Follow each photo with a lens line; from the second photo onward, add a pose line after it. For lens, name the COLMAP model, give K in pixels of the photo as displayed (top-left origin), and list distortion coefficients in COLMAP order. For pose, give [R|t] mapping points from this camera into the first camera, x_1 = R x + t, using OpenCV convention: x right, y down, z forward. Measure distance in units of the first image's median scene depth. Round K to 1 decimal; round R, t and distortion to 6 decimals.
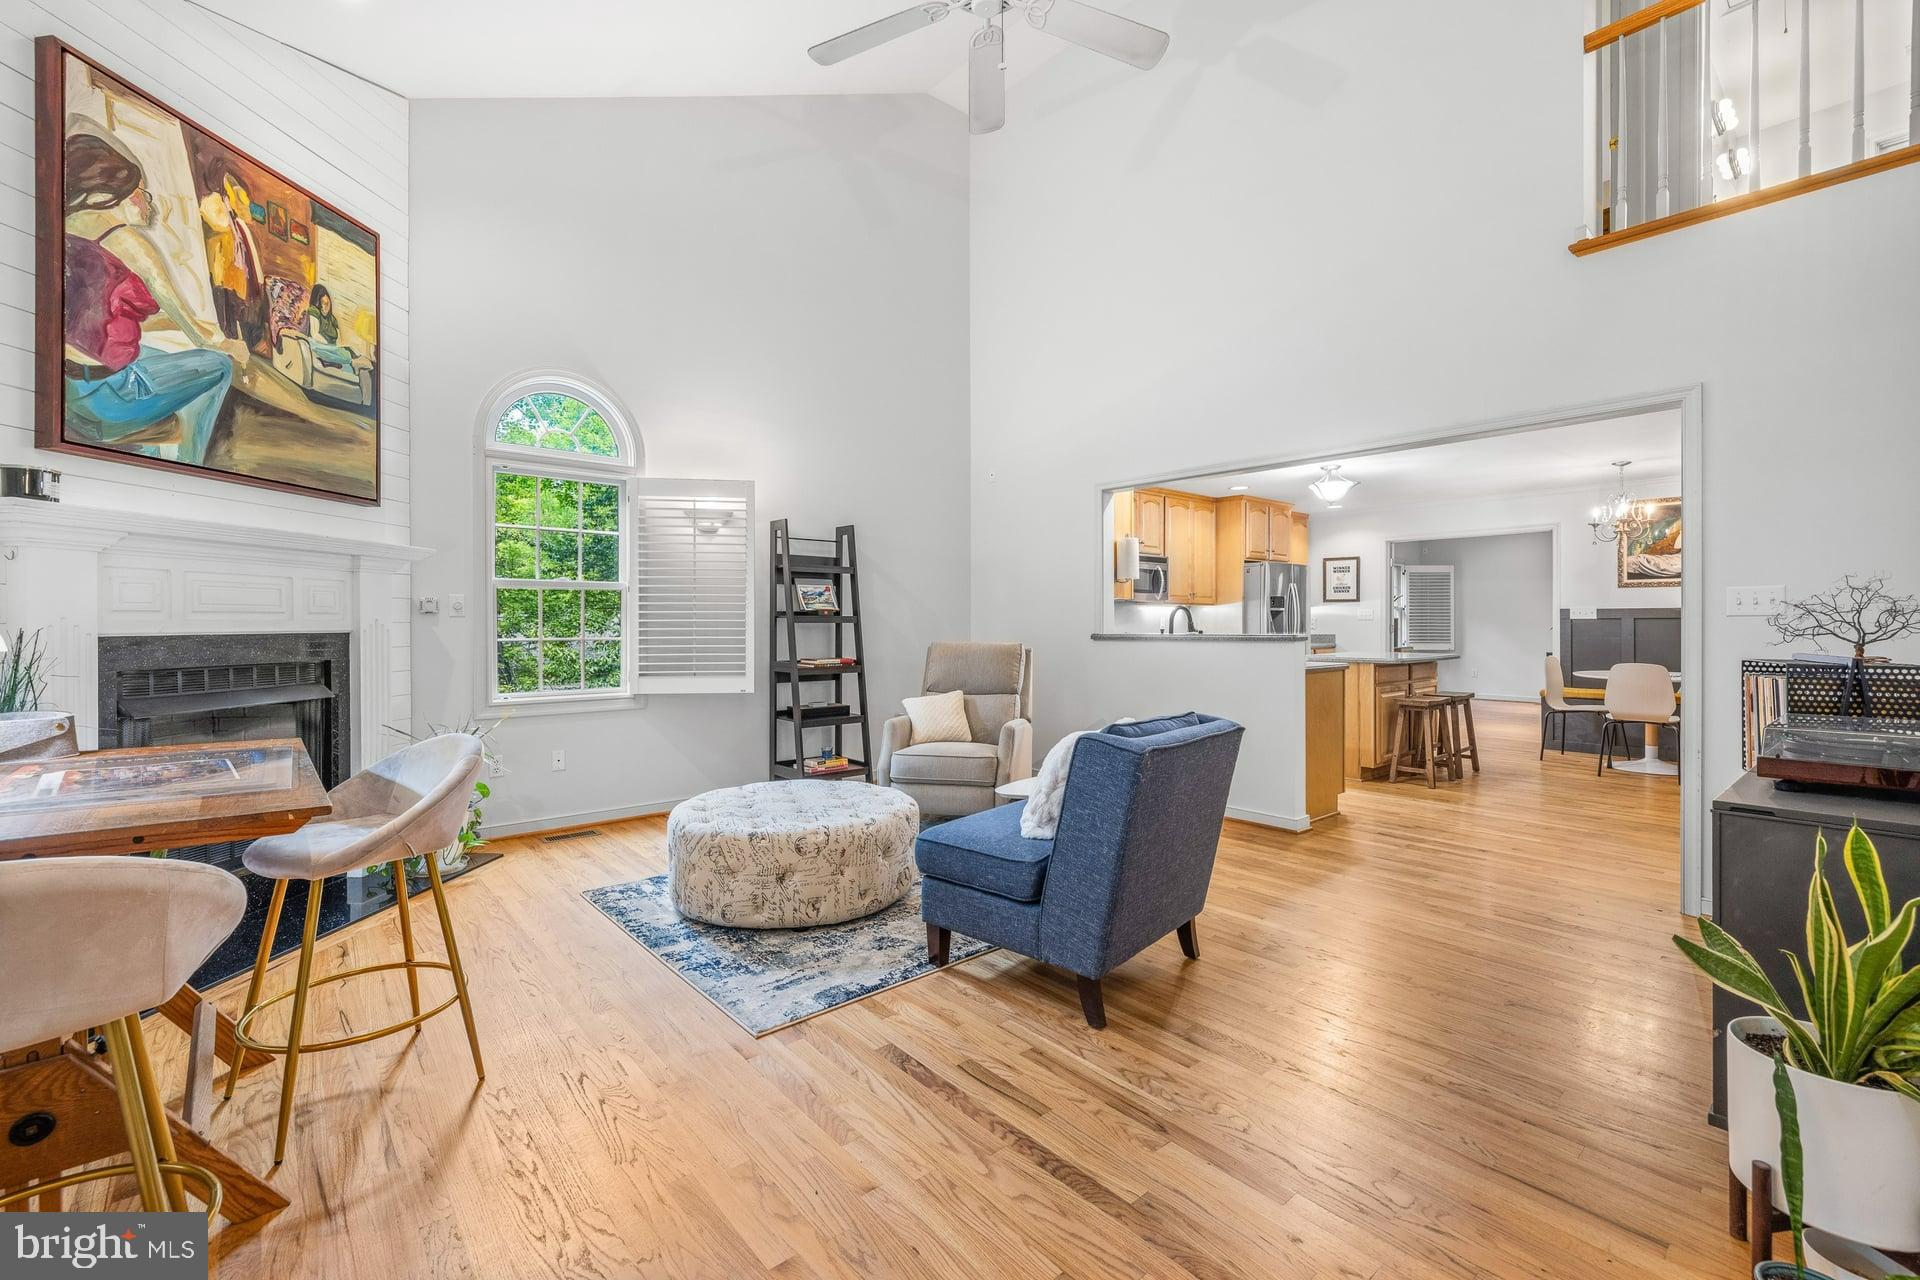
lens RADIAL K [[810.1, 0, 961.9], [0, 810.1, 633.3], [0, 0, 1]] dist [-0.001422, -0.000103]
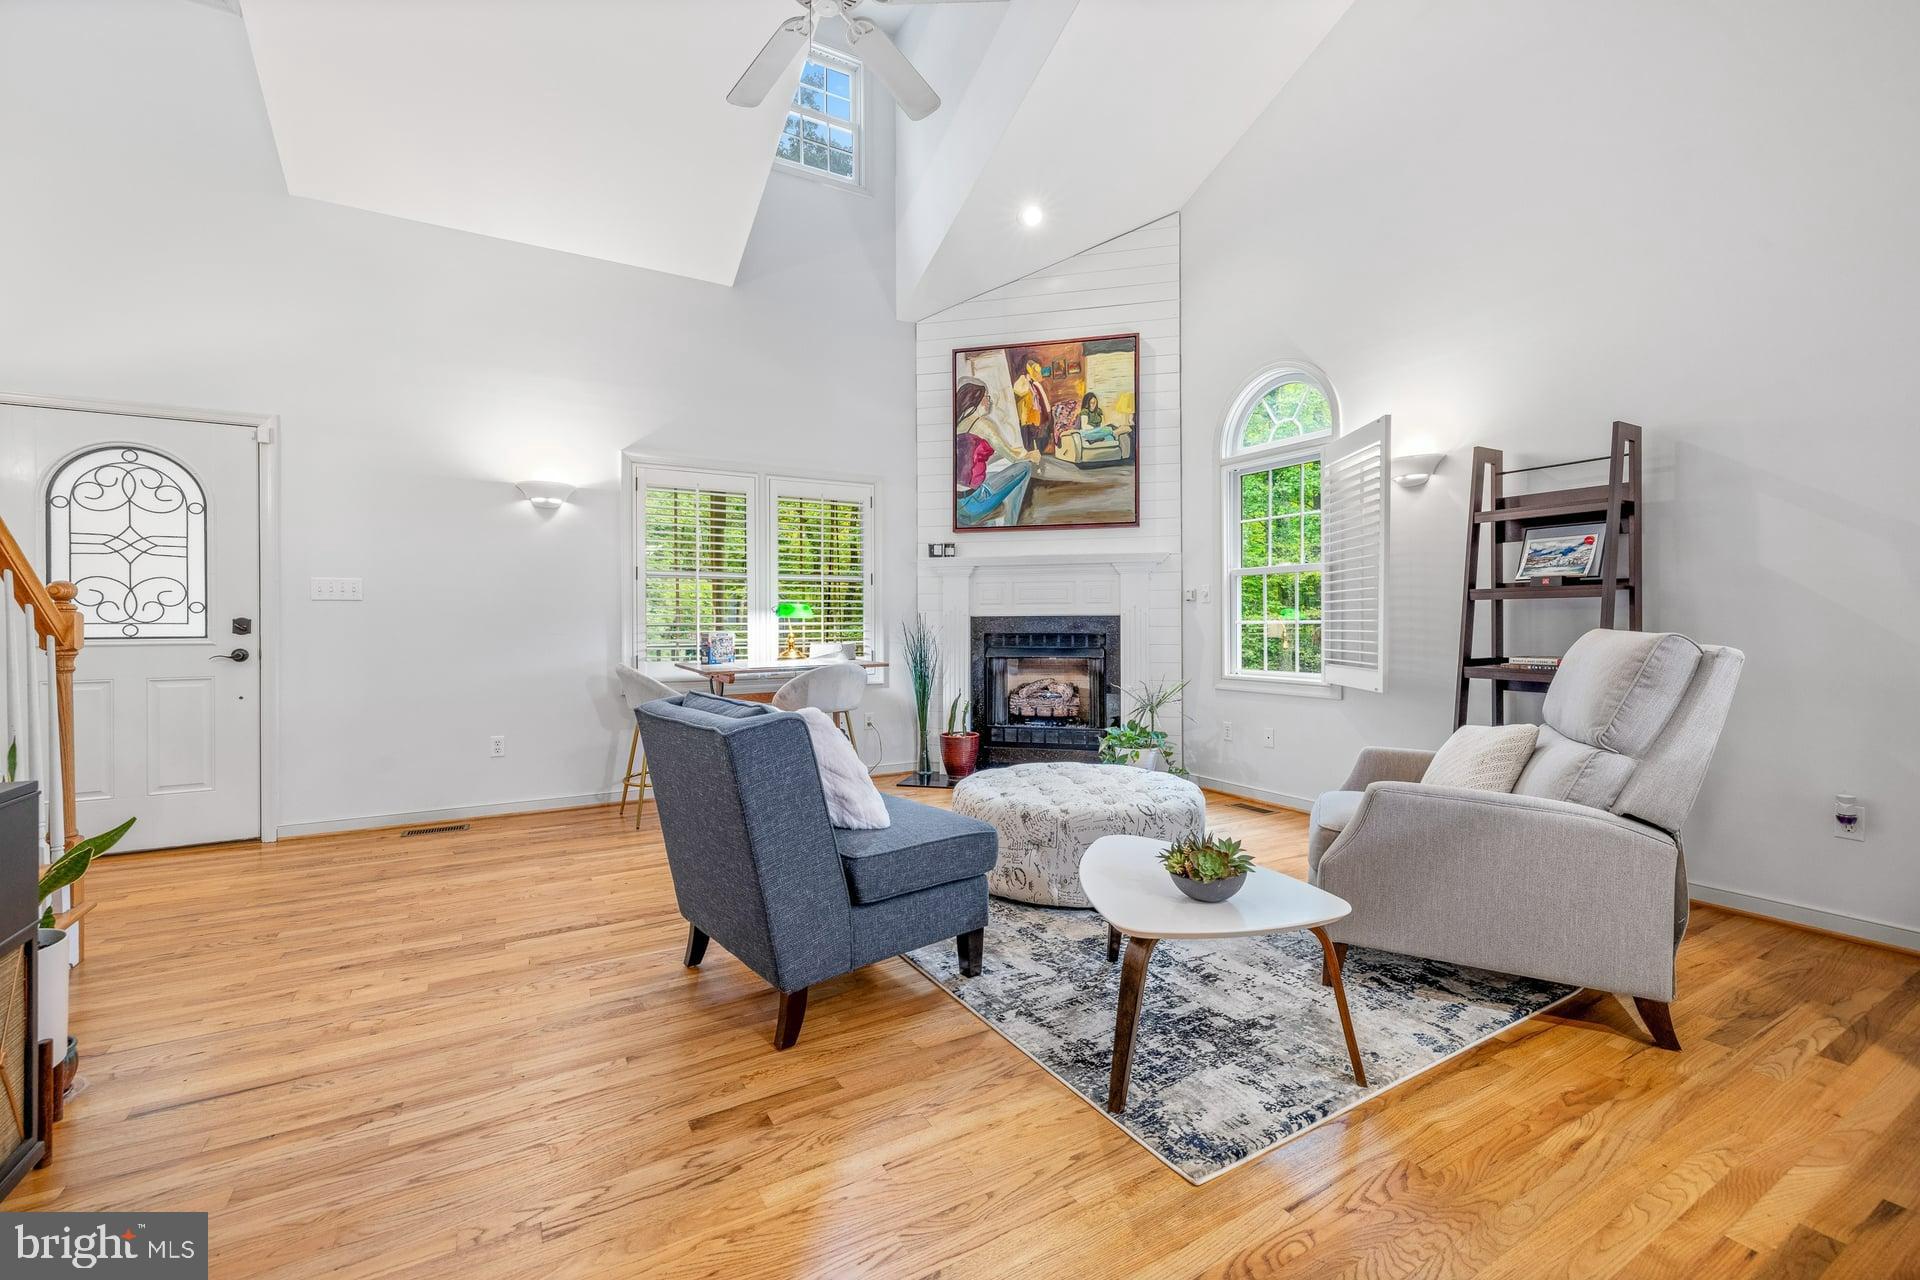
lens RADIAL K [[810.1, 0, 962.3], [0, 810.1, 626.5], [0, 0, 1]] dist [-0.001422, -0.000103]
pose [[-0.179871, 0.005786, -0.983673, 0.887235], [-0.008261, 0.999939, 0.007393, 0.012361], [0.983656, 0.009456, -0.179812, 1.169253]]
